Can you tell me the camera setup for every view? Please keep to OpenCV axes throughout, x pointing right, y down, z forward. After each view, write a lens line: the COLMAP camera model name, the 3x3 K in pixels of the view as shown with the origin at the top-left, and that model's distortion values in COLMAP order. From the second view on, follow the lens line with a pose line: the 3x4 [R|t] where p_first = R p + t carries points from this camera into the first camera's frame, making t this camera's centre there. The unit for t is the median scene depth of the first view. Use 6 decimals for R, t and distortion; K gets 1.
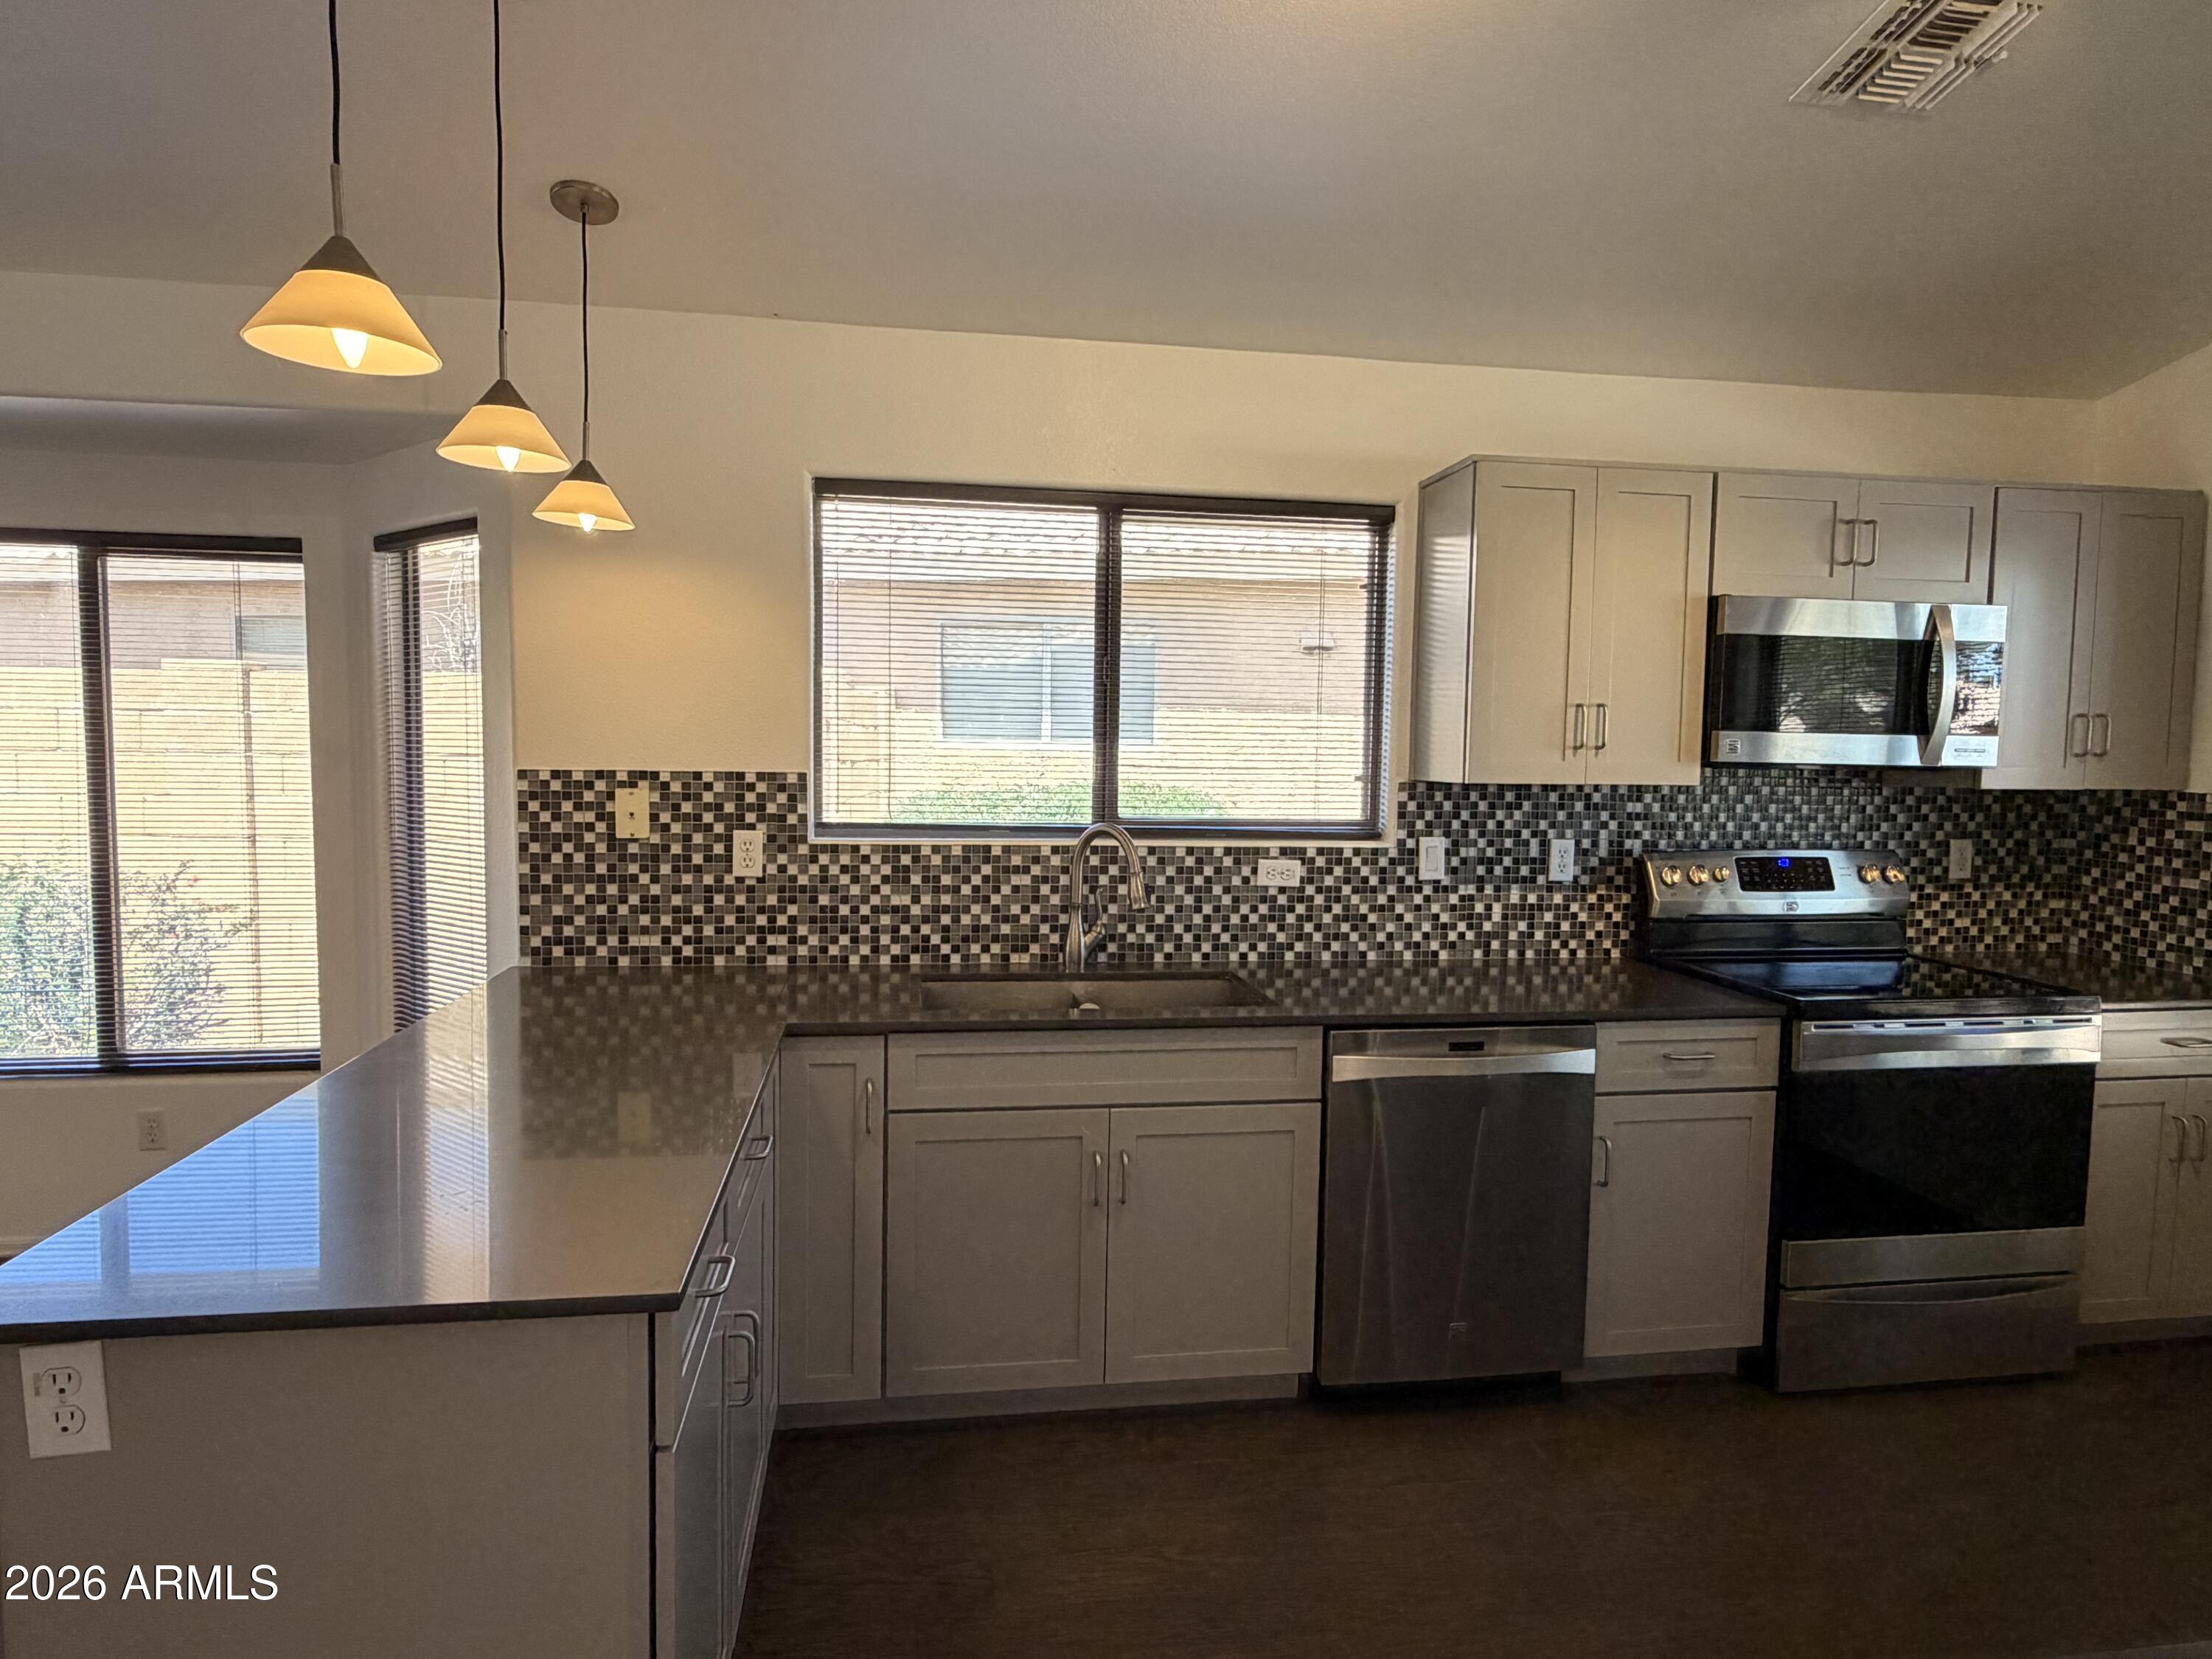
lens RADIAL K [[1275.3, 0, 1096.7], [0, 1275.3, 830.5], [0, 0, 1]] dist [0.007988, -0.001277]
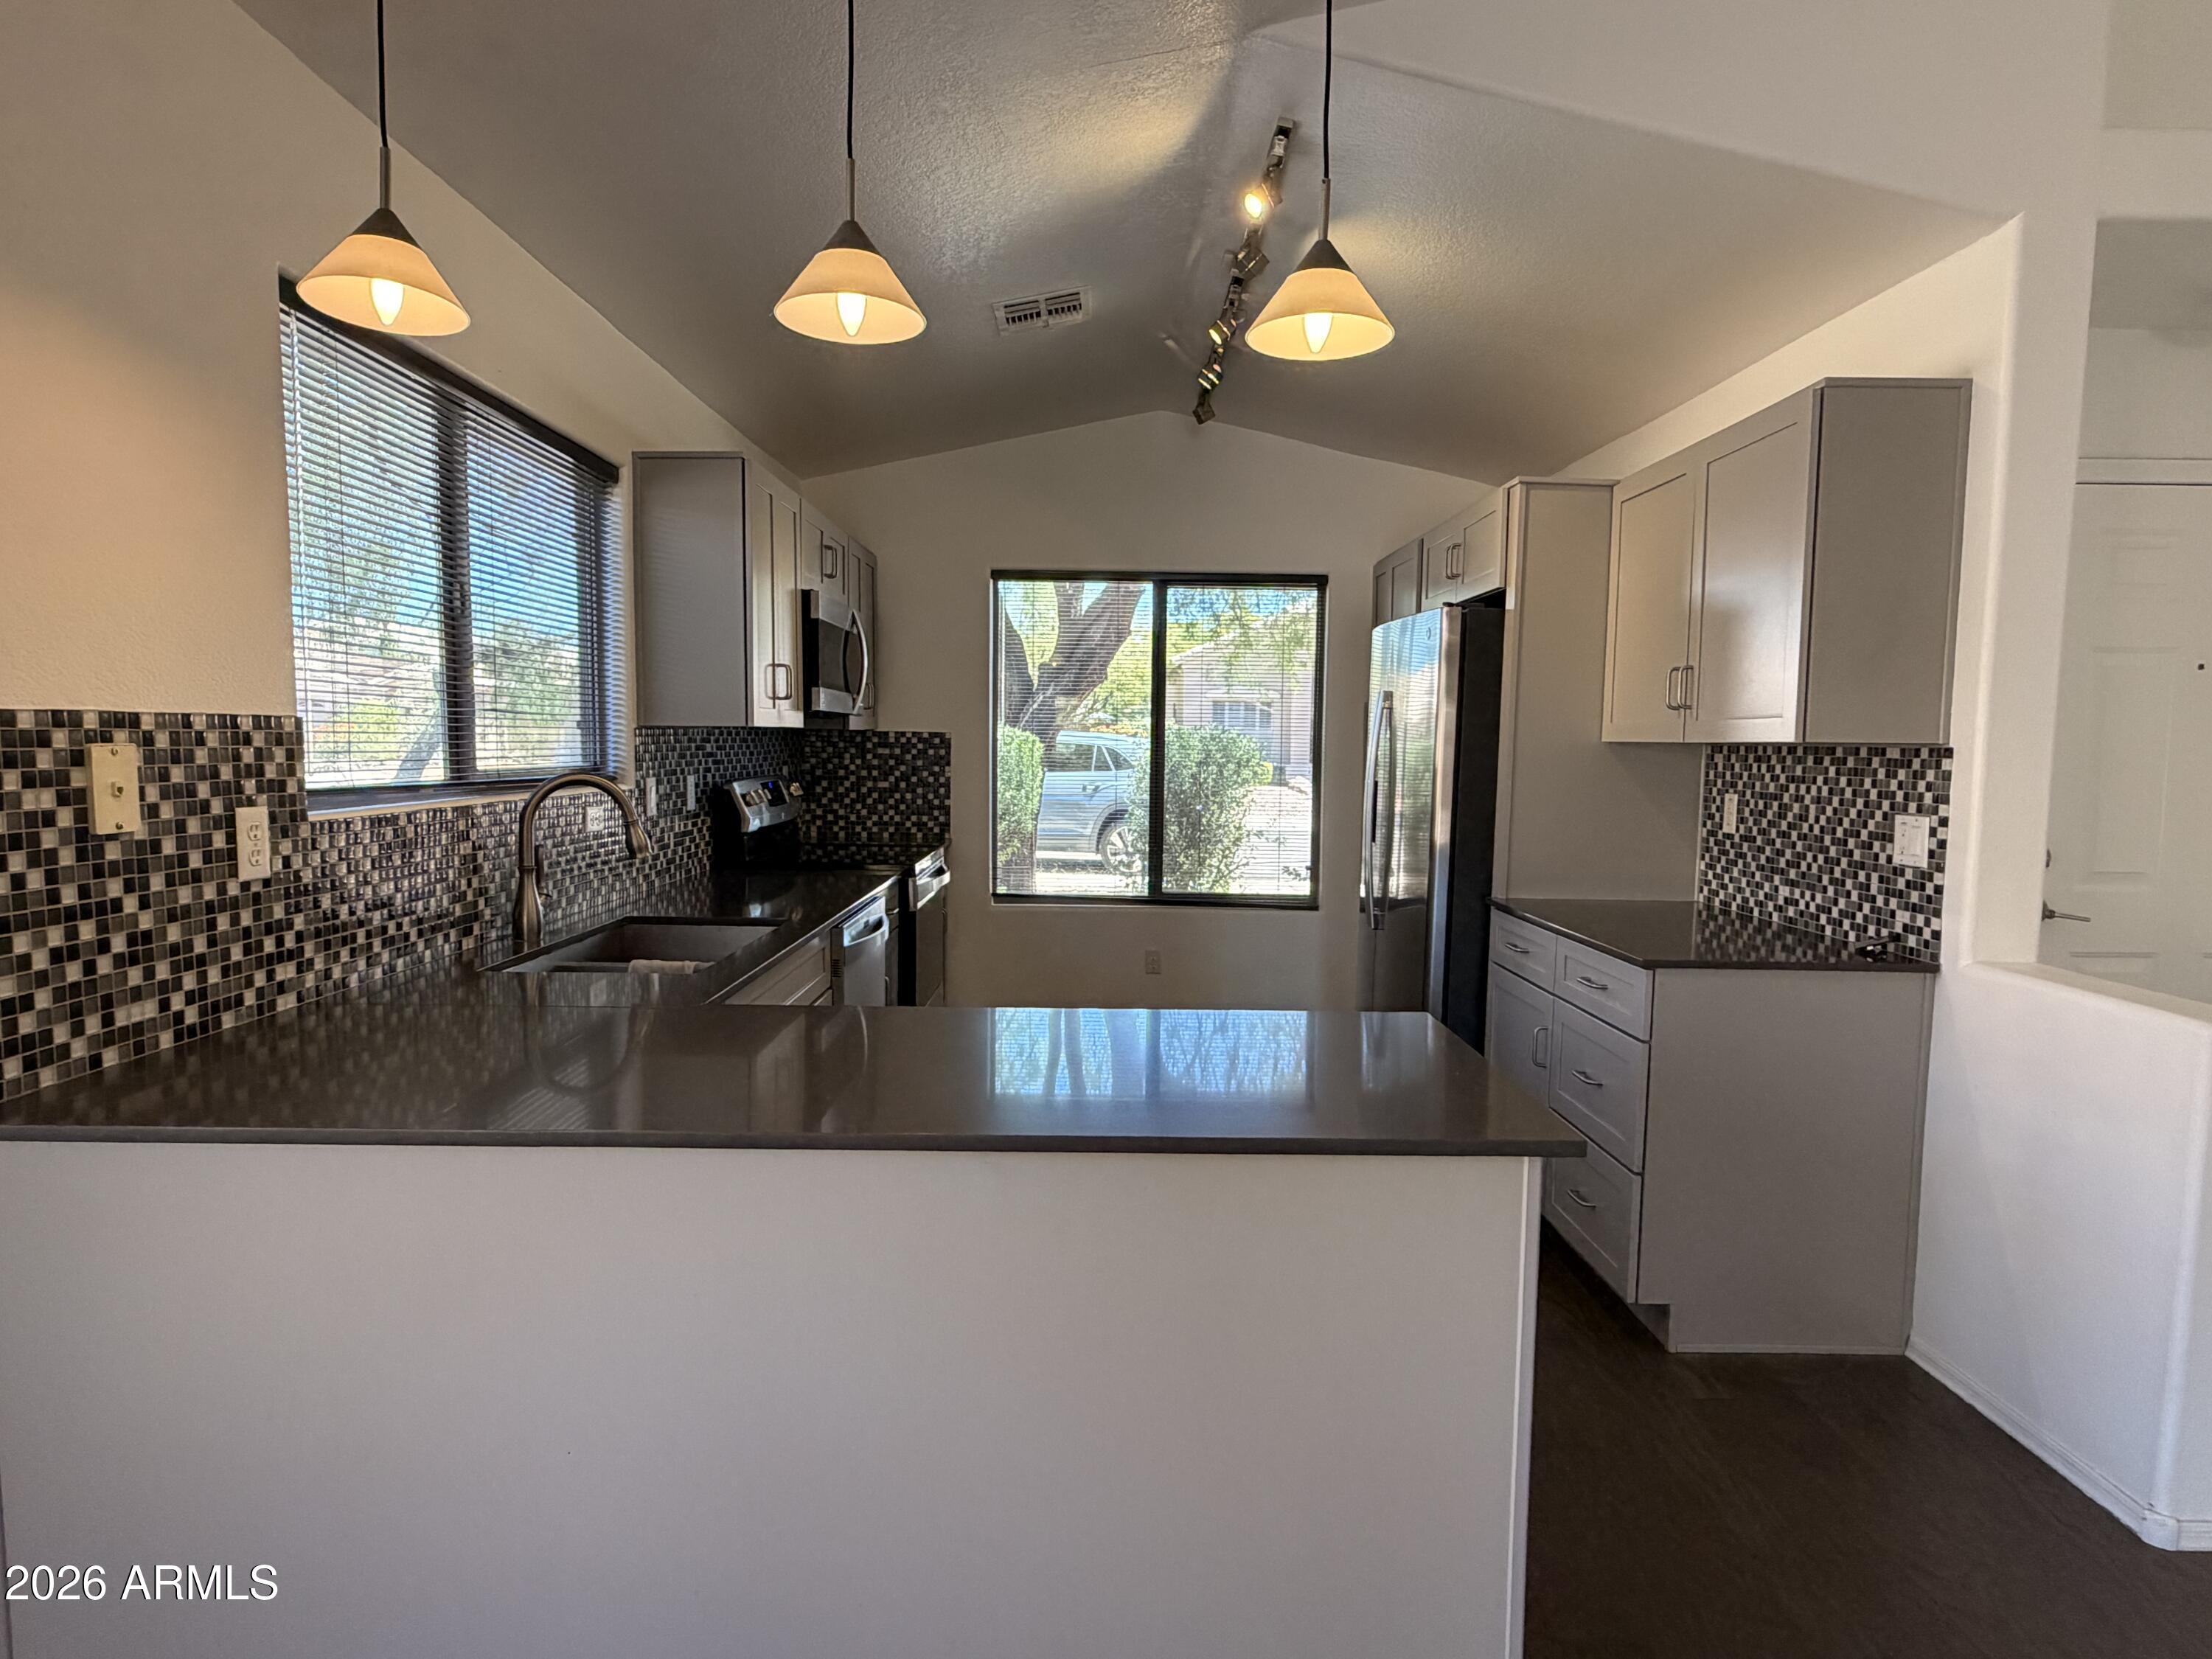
lens RADIAL K [[1275.3, 0, 1100.0], [0, 1275.3, 847.3], [0, 0, 1]] dist [0.007988, -0.001277]
pose [[0.153671, -0.098805, 0.983170, -0.777228], [0.060528, 0.994061, 0.090439, -0.011452], [-0.986266, 0.045612, 0.158739, 0.446689]]
